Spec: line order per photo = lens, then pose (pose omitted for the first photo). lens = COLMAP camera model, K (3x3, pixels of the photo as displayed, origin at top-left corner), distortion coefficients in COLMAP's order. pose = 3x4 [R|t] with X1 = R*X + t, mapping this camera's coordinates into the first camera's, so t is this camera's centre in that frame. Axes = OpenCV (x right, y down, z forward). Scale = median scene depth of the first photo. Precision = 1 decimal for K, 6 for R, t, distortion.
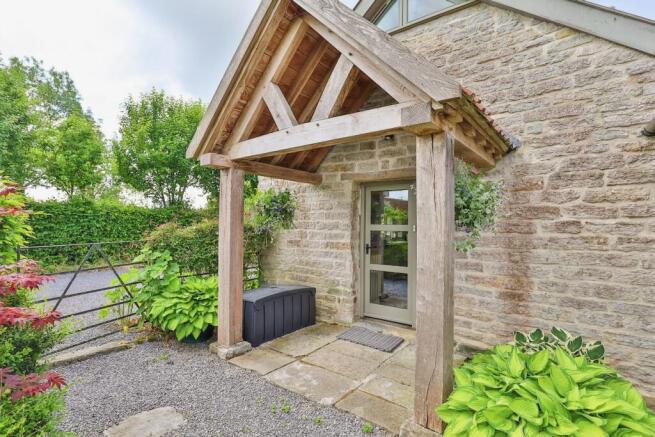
lens RADIAL K [[321.5, 0, 327.5], [0, 321.5, 218.5], [0, 0, 1]] dist [-0.029649, -0.000005]
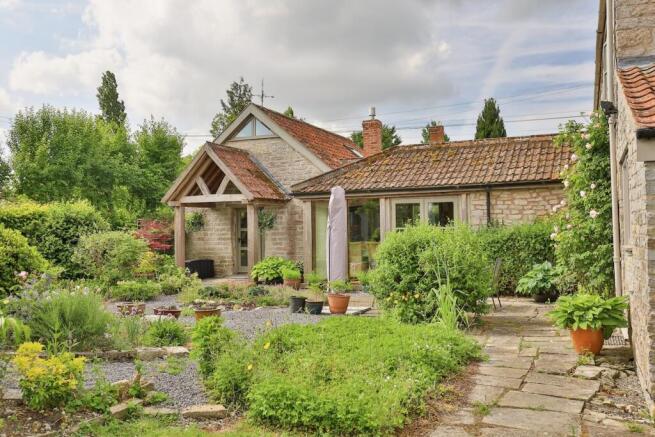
lens RADIAL K [[543.9, 0, 327.5], [0, 543.9, 218.5], [0, 0, 1]] dist [0.005825, 0.001475]
pose [[0.972960, -0.018891, 0.230199, -0.147396], [0.018619, 0.999821, 0.003357, -0.053135], [-0.230222, 0.001019, 0.973138, -2.954864]]
